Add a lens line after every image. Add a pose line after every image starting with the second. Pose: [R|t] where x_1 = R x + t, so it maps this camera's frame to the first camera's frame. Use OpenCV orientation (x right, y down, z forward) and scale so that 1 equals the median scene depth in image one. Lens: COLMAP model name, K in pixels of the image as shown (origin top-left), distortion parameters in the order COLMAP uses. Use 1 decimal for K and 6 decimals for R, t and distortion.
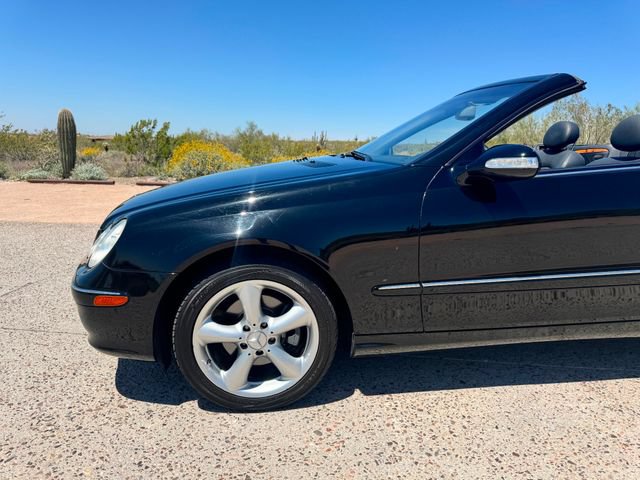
lens RADIAL K [[458.3, 0, 317.4], [0, 458.3, 243.8], [0, 0, 1]] dist [0.016733, -0.026701]
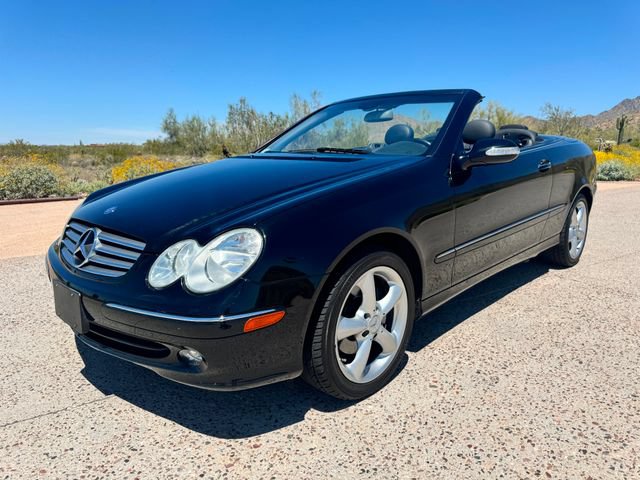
lens RADIAL K [[458.3, 0, 328.8], [0, 458.3, 242.0], [0, 0, 1]] dist [0.016733, -0.026701]
pose [[0.752053, -0.145847, 0.642764, -0.838059], [0.152989, 0.987203, 0.045000, -0.039504], [-0.641101, 0.064493, 0.764742, 0.241309]]
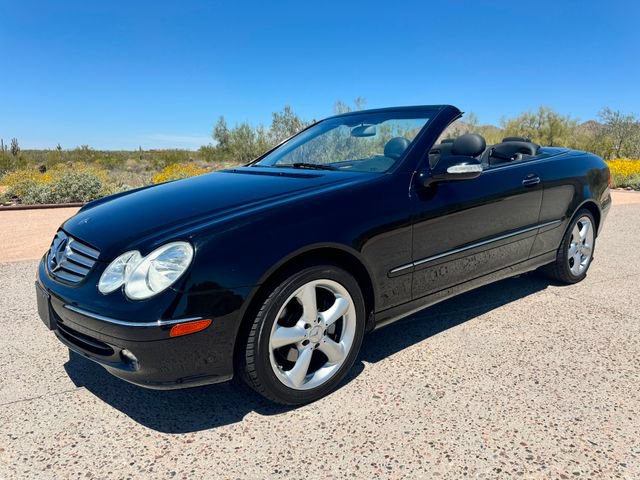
lens RADIAL K [[458.3, 0, 323.6], [0, 458.3, 242.9], [0, 0, 1]] dist [0.016733, -0.026701]
pose [[0.822786, -0.120042, 0.555529, -0.686270], [0.132268, 0.991046, 0.018250, -0.026484], [-0.552746, 0.058463, 0.831297, 0.052998]]
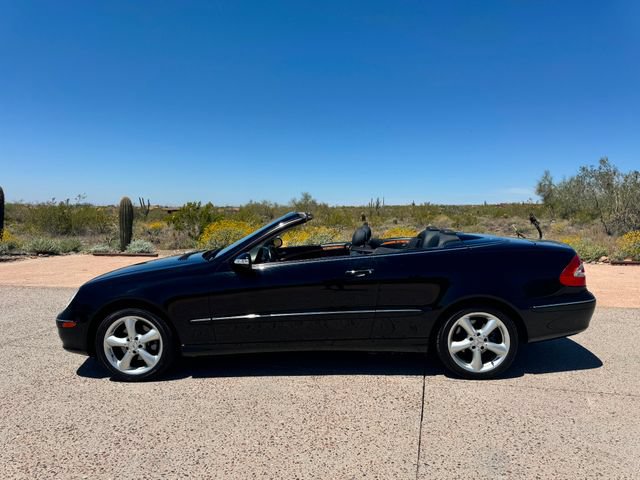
lens RADIAL K [[458.3, 0, 317.0], [0, 458.3, 243.3], [0, 0, 1]] dist [0.016733, -0.026701]
pose [[0.990679, -0.012148, -0.135676, 0.968701], [-0.007204, 0.989950, -0.141235, 0.037639], [0.136028, 0.140896, 0.980635, -0.988739]]
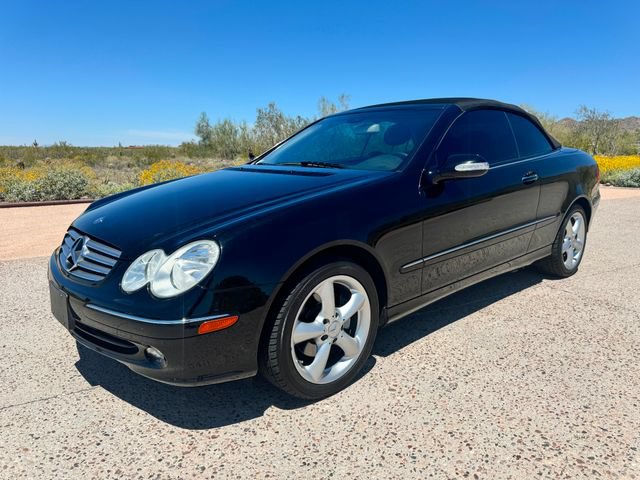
lens RADIAL K [[458.3, 0, 325.0], [0, 458.3, 238.8], [0, 0, 1]] dist [0.016733, -0.026701]
pose [[0.798957, -0.125461, 0.588156, -0.765181], [0.138573, 0.990086, 0.022959, -0.039660], [-0.585206, 0.063159, 0.808421, 0.081072]]
